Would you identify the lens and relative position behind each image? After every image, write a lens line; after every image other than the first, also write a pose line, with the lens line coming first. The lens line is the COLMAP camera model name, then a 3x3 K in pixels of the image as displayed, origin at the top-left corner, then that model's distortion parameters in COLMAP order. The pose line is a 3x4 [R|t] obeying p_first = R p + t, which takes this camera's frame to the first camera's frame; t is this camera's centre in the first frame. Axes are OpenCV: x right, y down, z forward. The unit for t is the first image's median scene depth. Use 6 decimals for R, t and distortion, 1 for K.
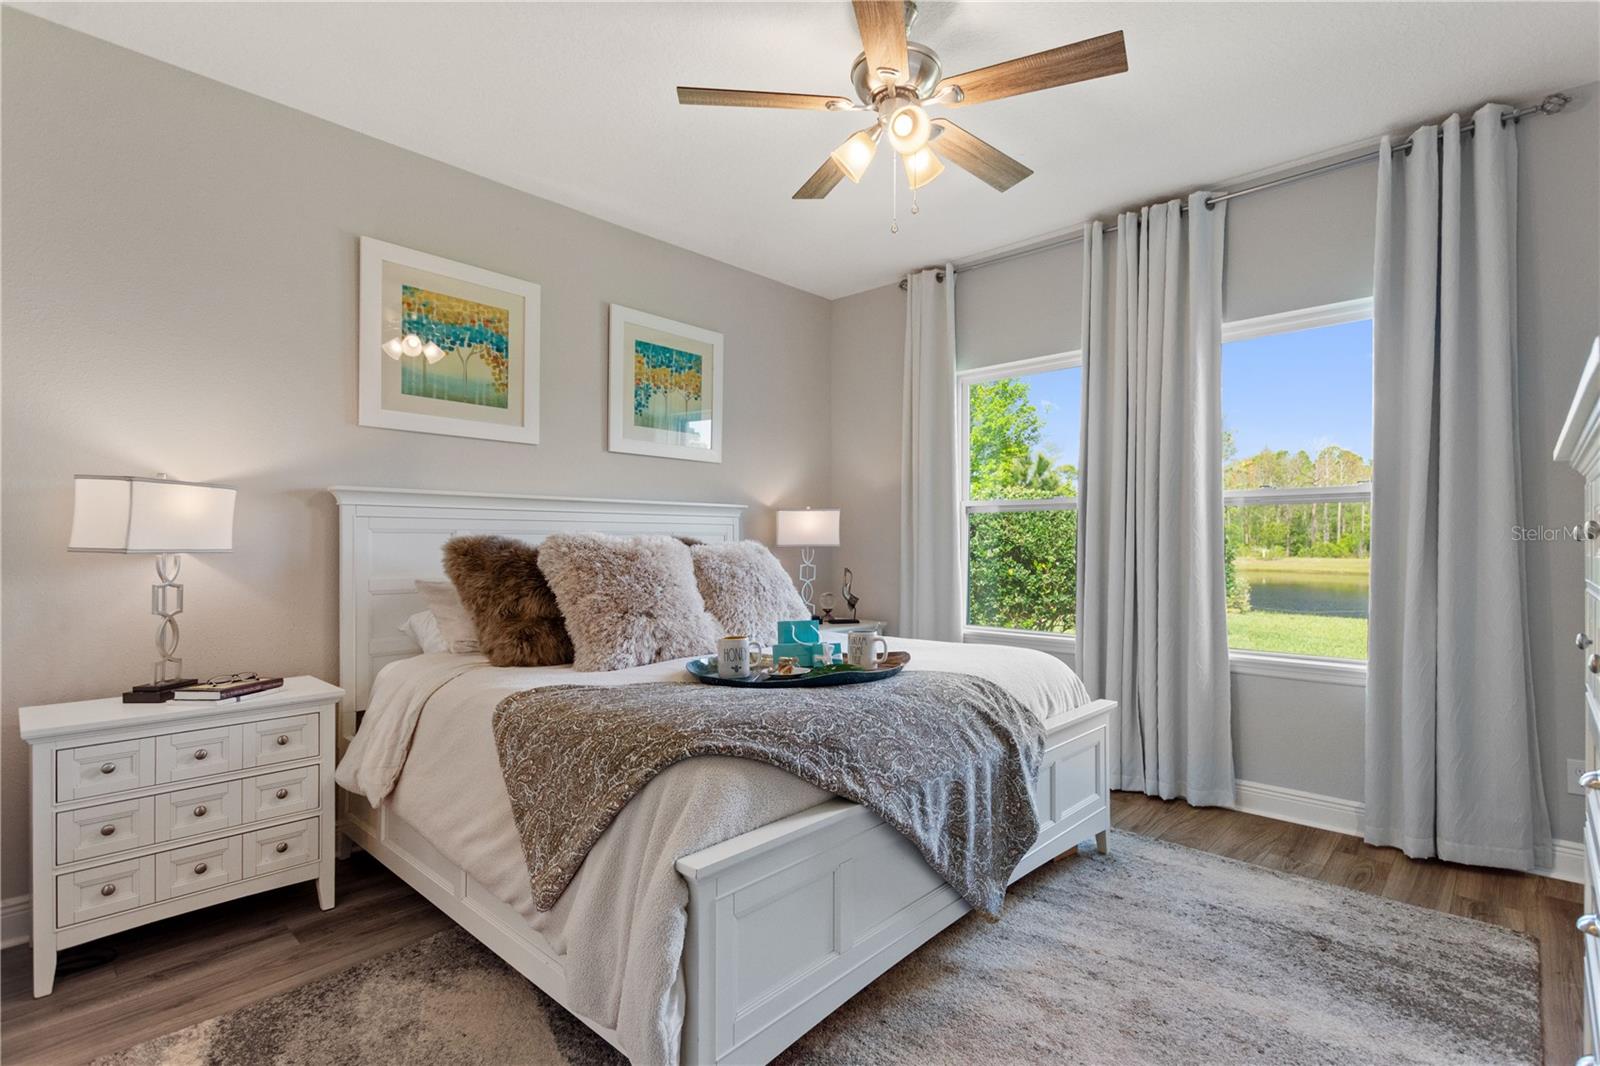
lens RADIAL K [[766.0, 0, 807.6], [0, 766.0, 538.6], [0, 0, 1]] dist [0.010703, 0.000971]
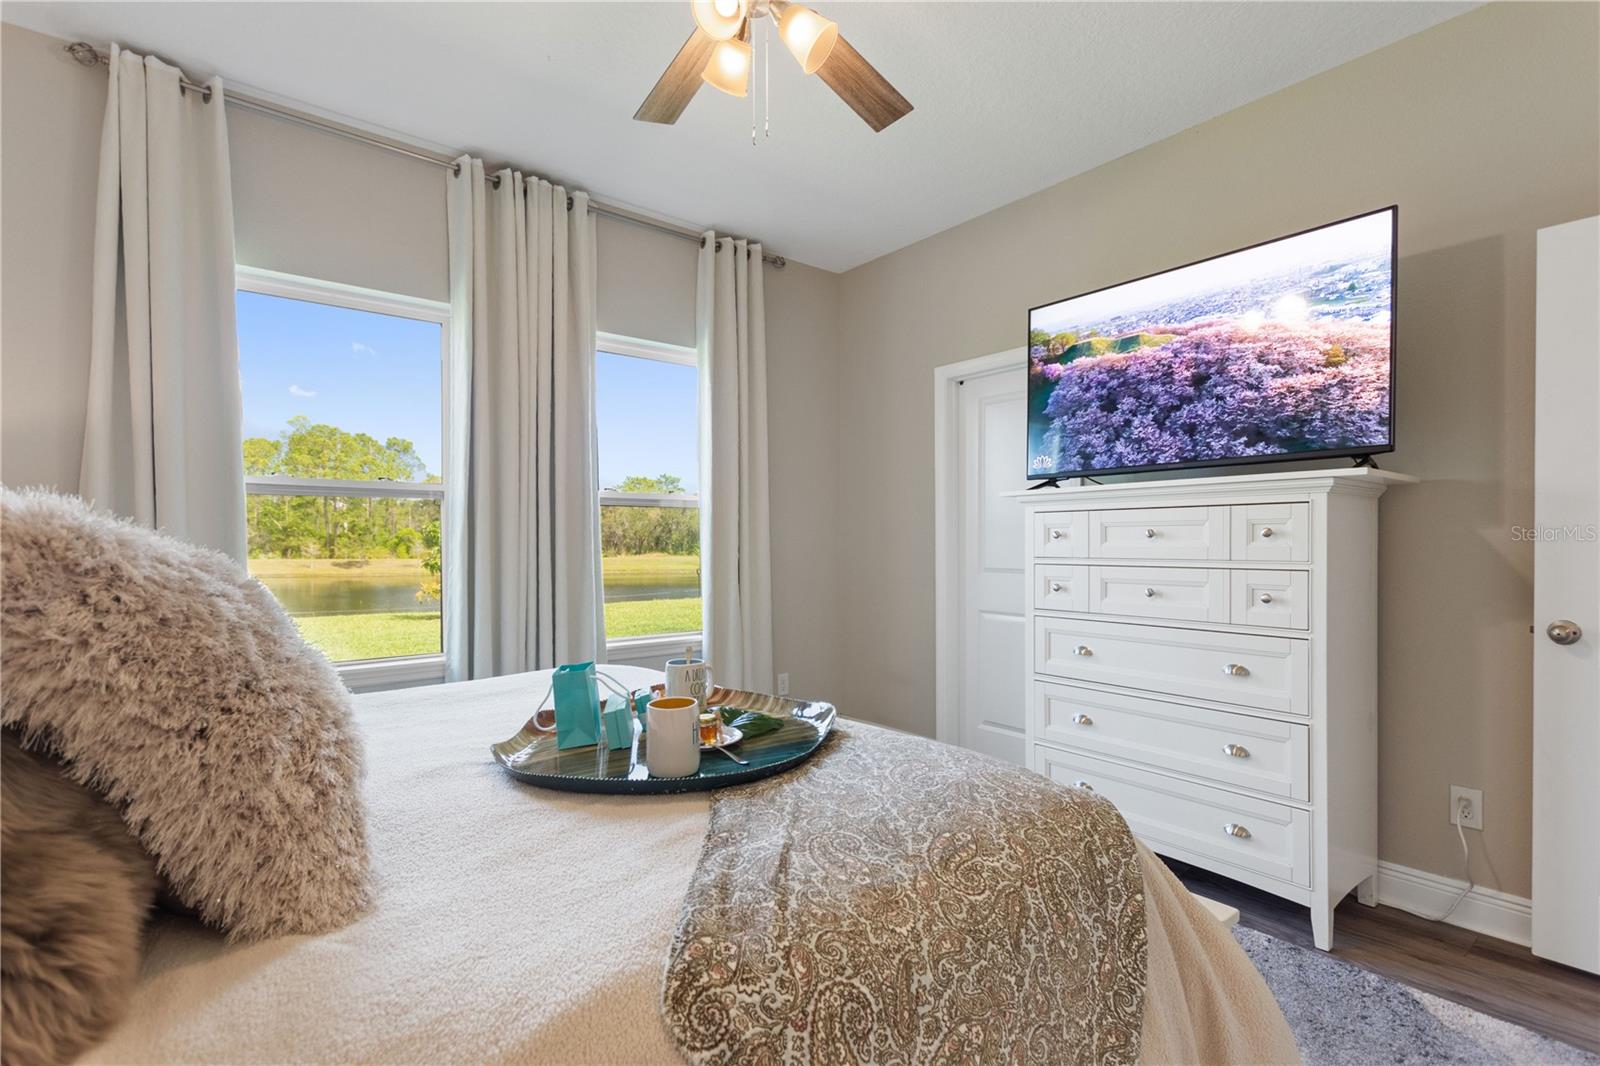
lens RADIAL K [[766.0, 0, 807.2], [0, 766.0, 544.7], [0, 0, 1]] dist [0.010703, 0.000971]
pose [[0.135114, -0.003198, 0.990825, -0.458099], [-0.001425, 0.999993, 0.003422, 0.006903], [-0.990829, -0.001874, 0.135109, 0.583634]]
